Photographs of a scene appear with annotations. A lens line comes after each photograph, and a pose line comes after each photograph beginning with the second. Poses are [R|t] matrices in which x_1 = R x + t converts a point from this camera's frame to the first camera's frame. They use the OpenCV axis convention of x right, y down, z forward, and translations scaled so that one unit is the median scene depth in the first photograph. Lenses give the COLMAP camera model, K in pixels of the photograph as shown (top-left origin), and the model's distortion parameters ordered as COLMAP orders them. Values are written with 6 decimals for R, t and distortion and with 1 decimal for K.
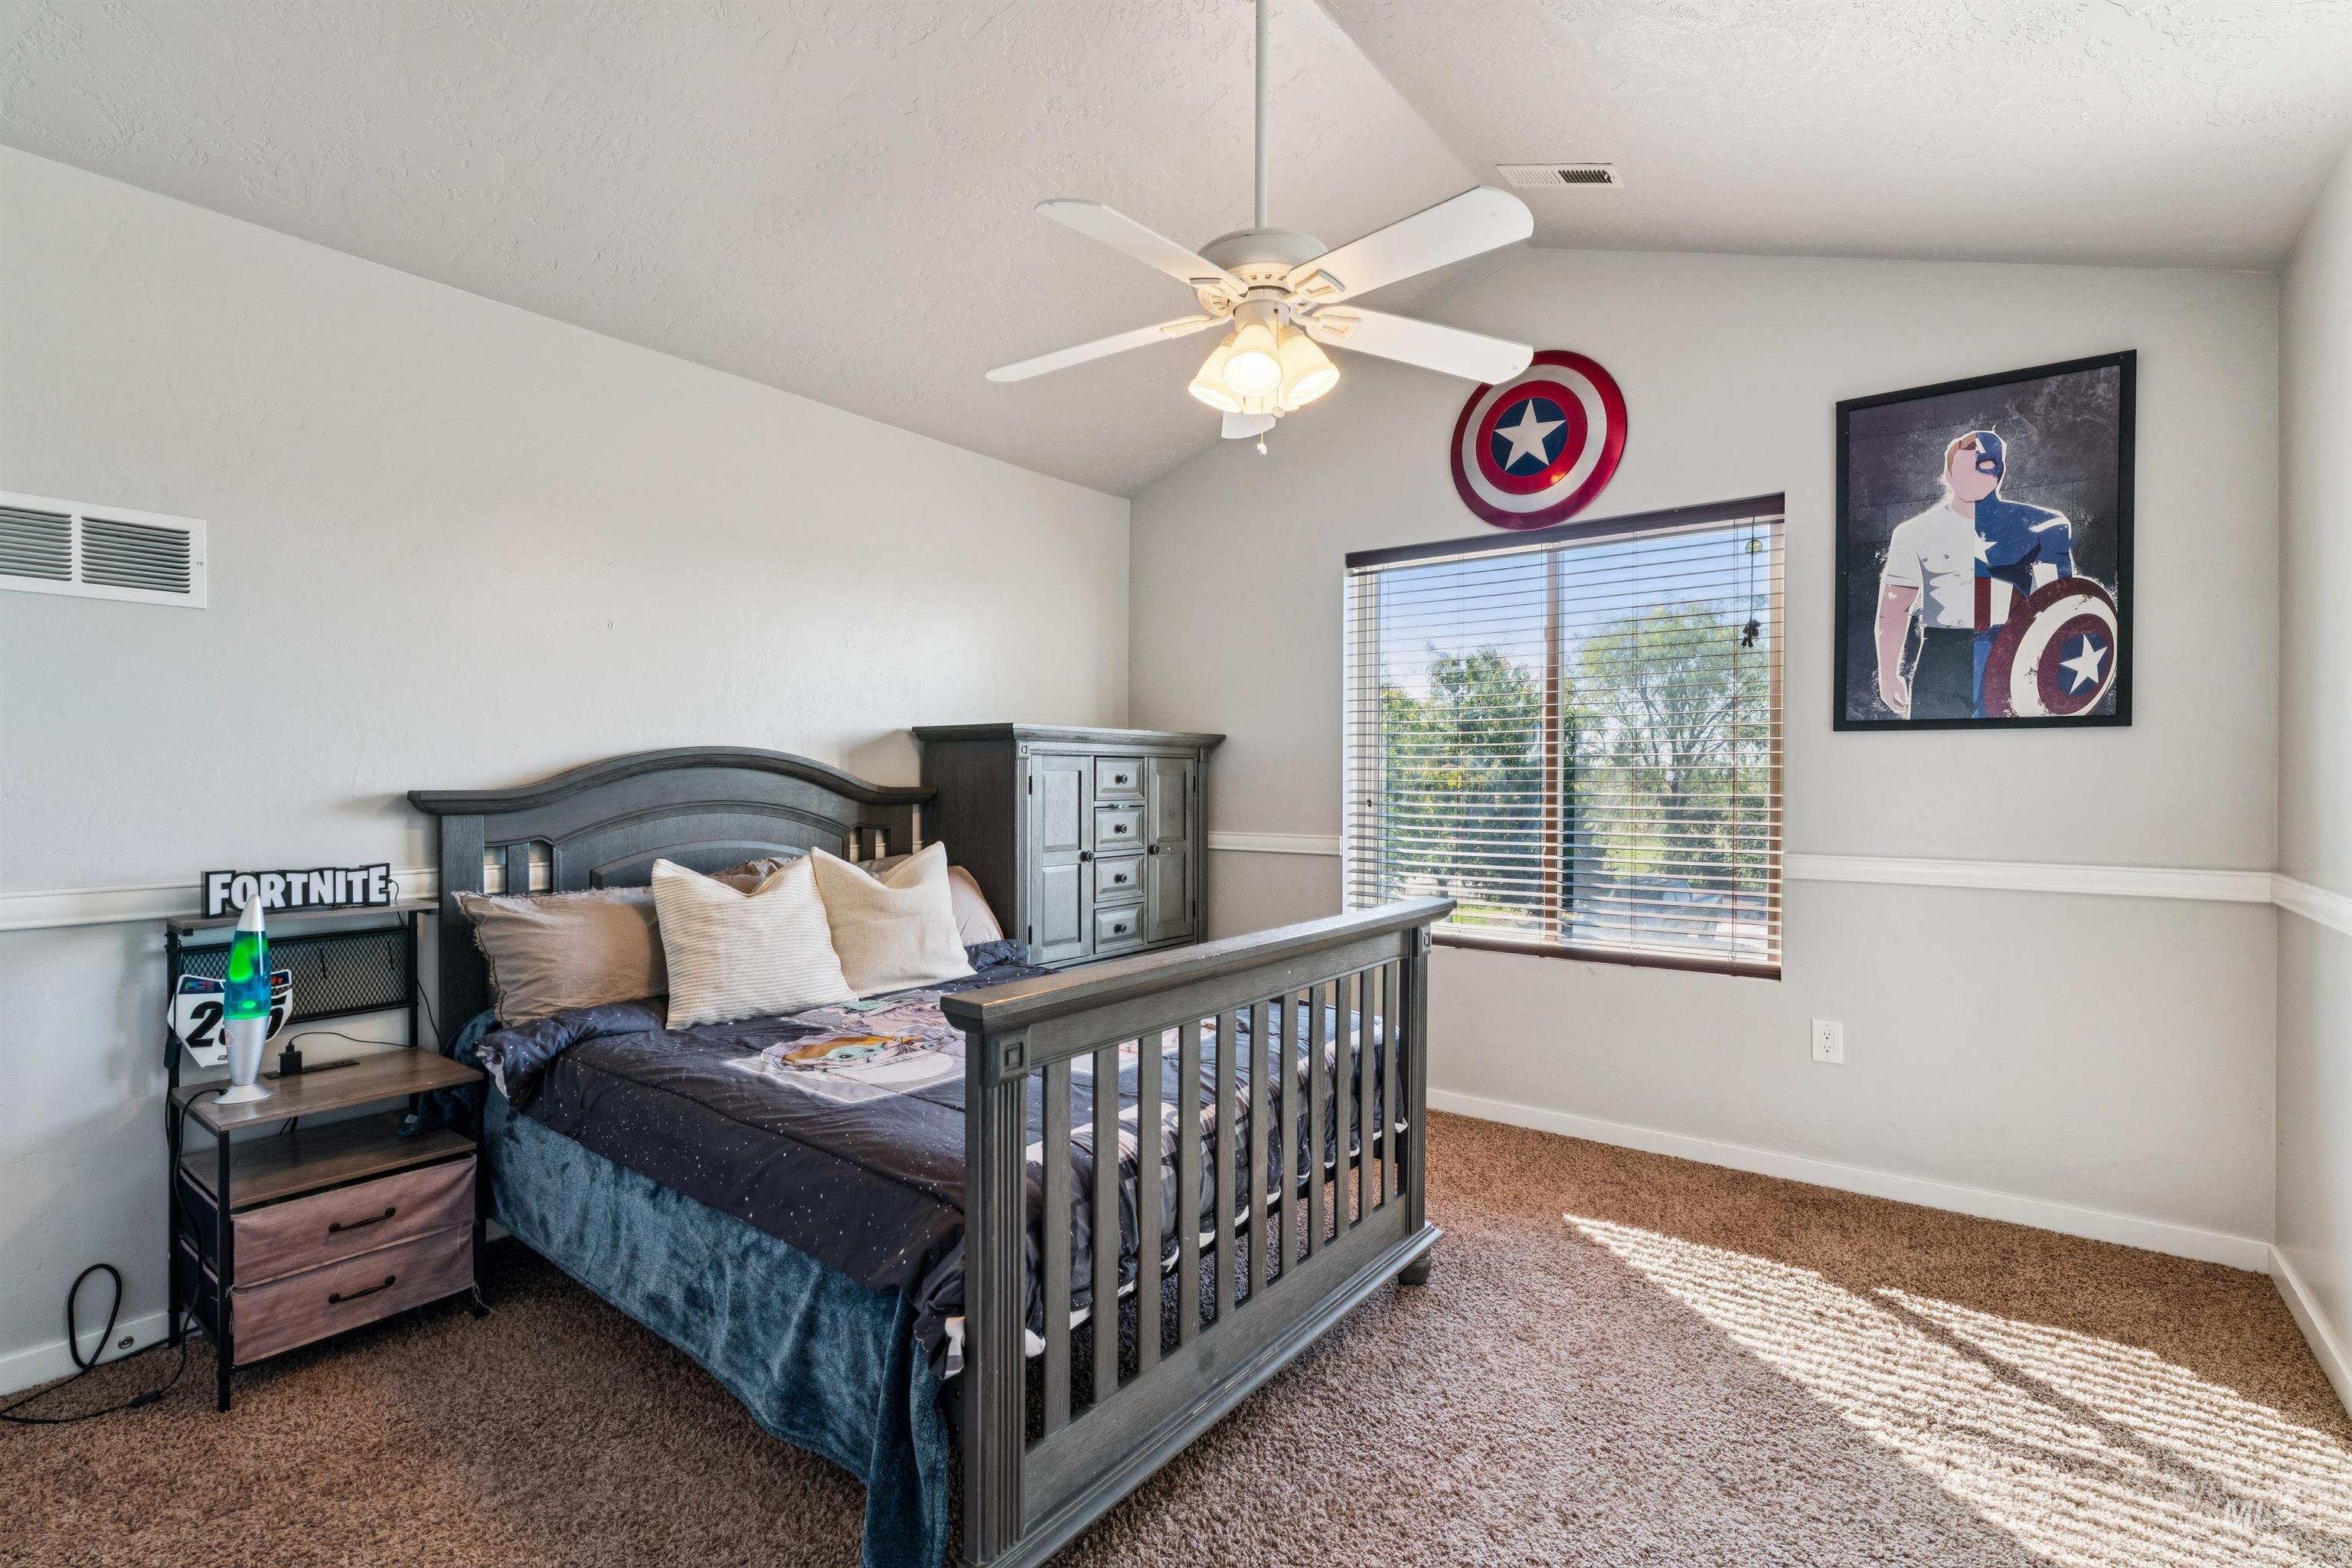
lens RADIAL K [[1075.6, 0, 1172.4], [0, 1075.6, 787.7], [0, 0, 1]] dist [-0.001325, -0.000321]
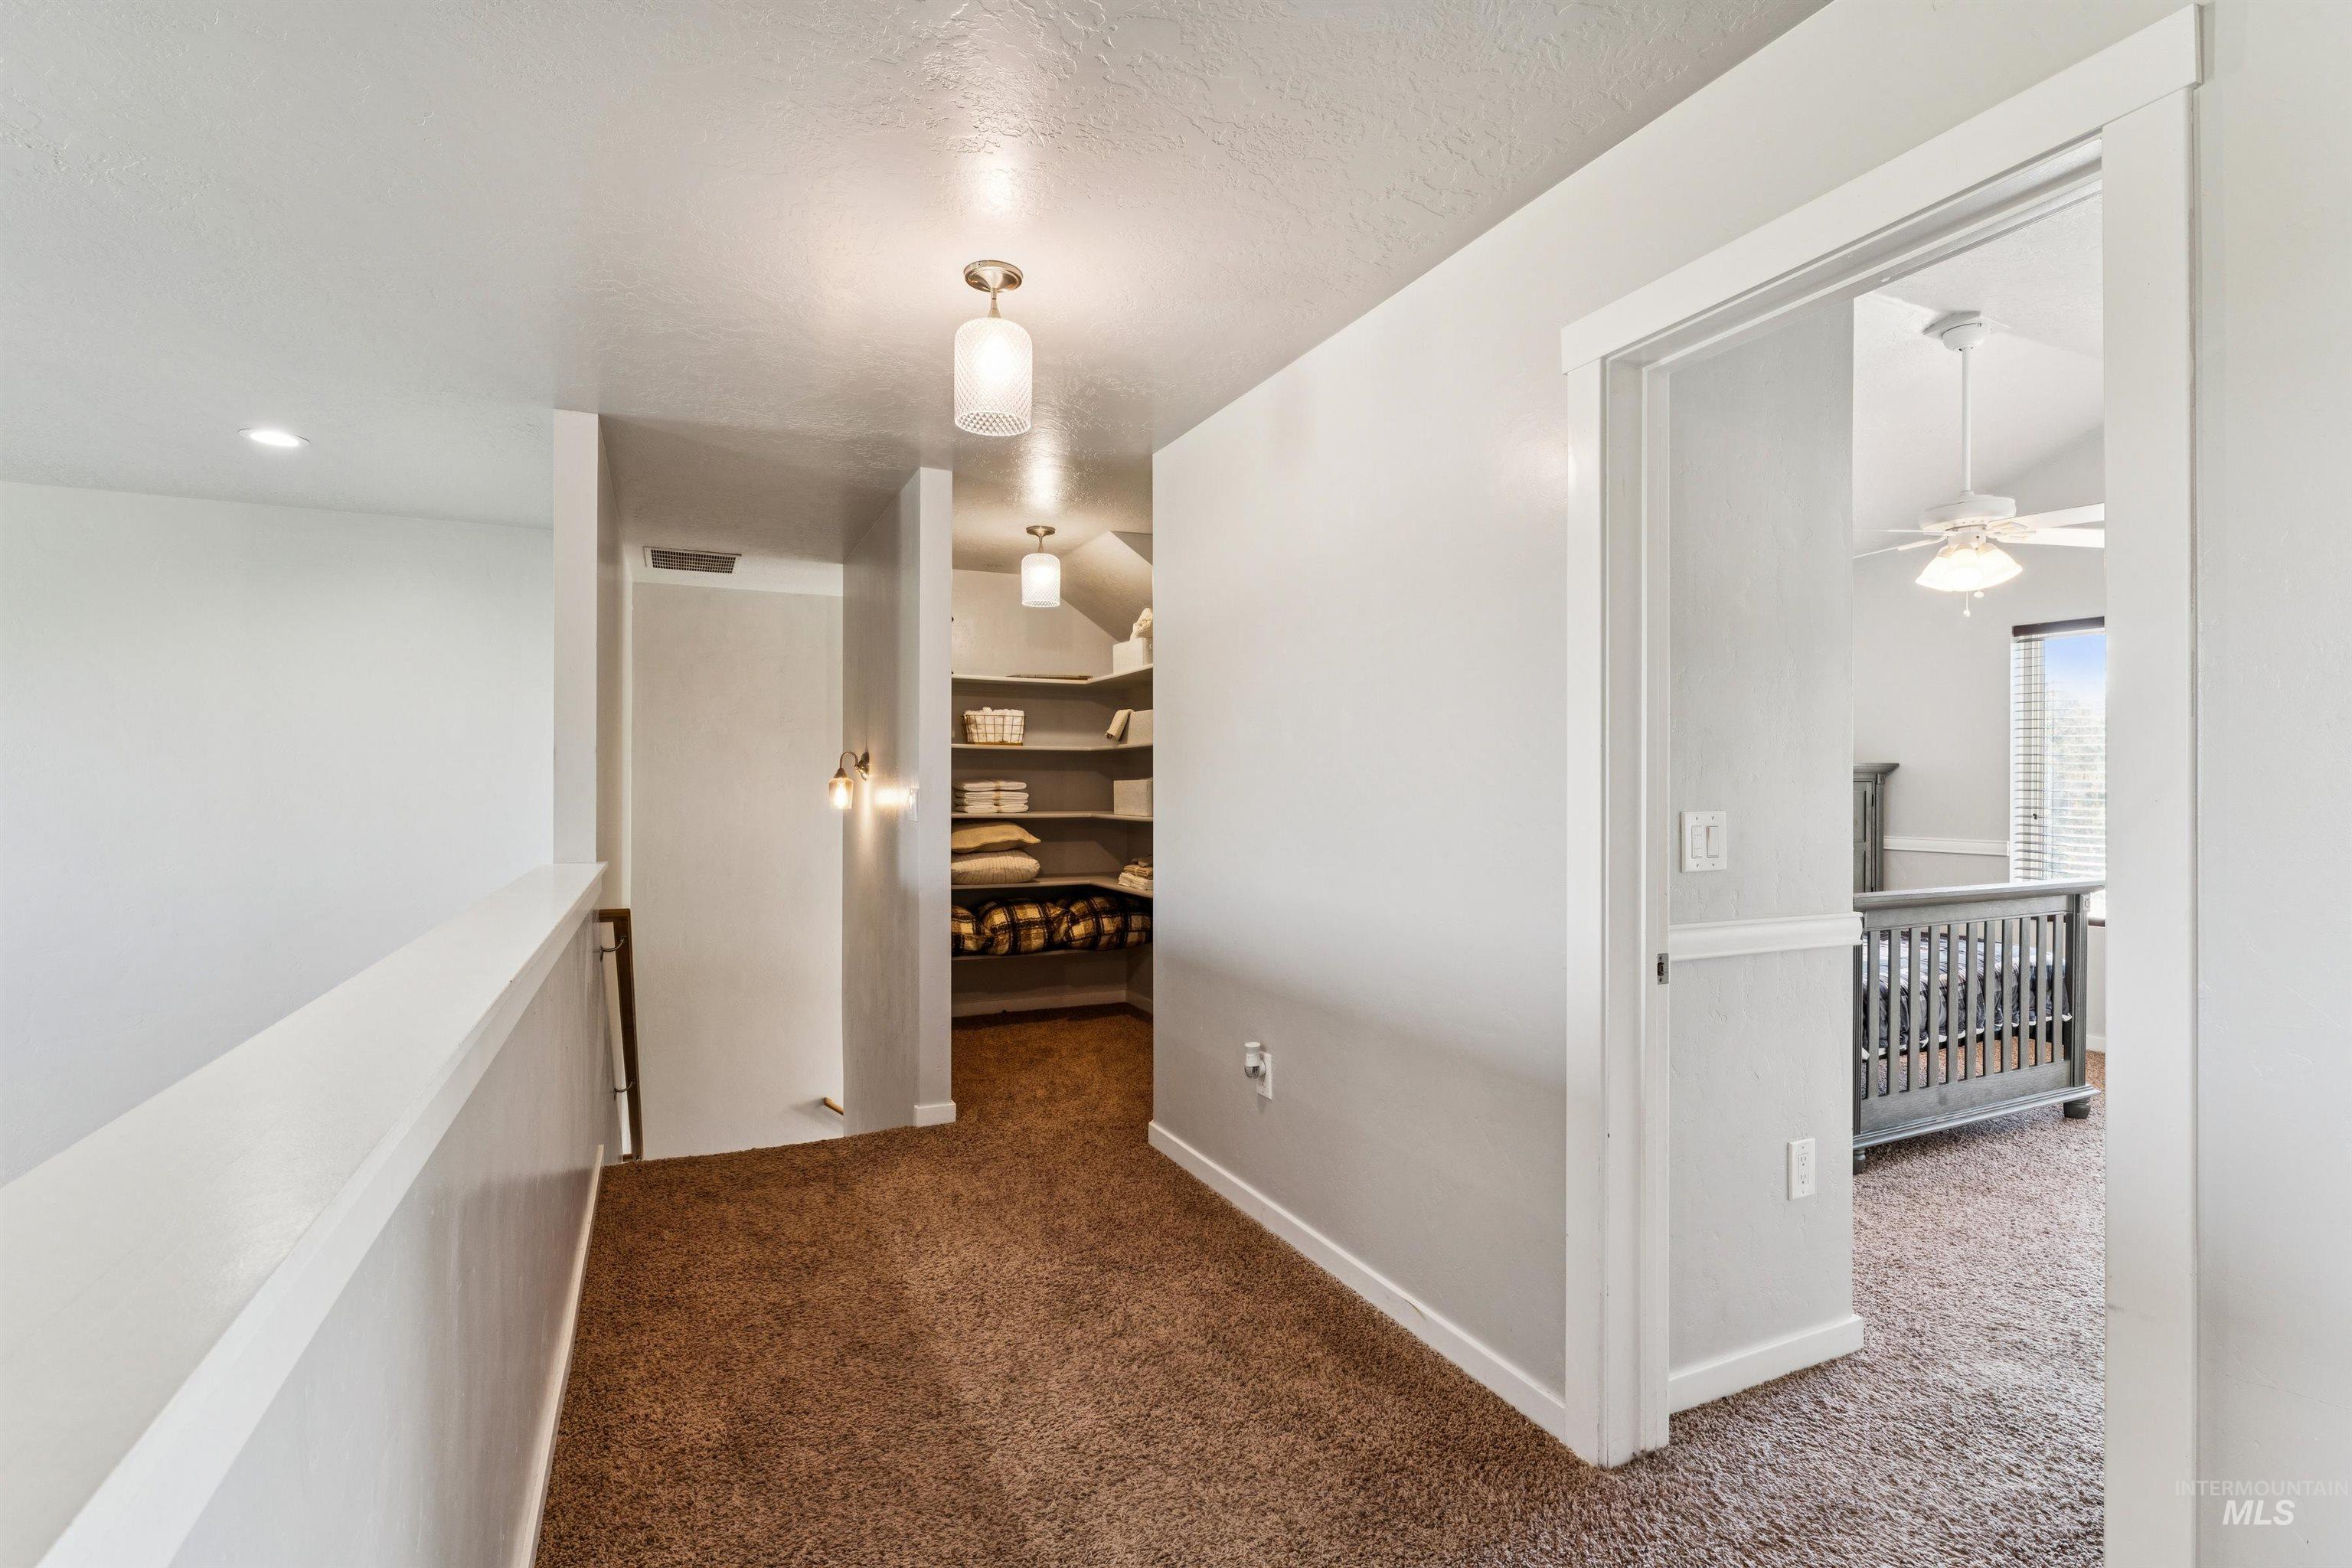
lens RADIAL K [[1075.6, 0, 1174.9], [0, 1075.6, 781.6], [0, 0, 1]] dist [-0.001325, -0.000321]
pose [[0.886993, 0.001881, -0.461779, -0.262955], [-0.004741, 0.999976, -0.005033, -0.031019], [0.461759, 0.006653, 0.886981, -1.198243]]
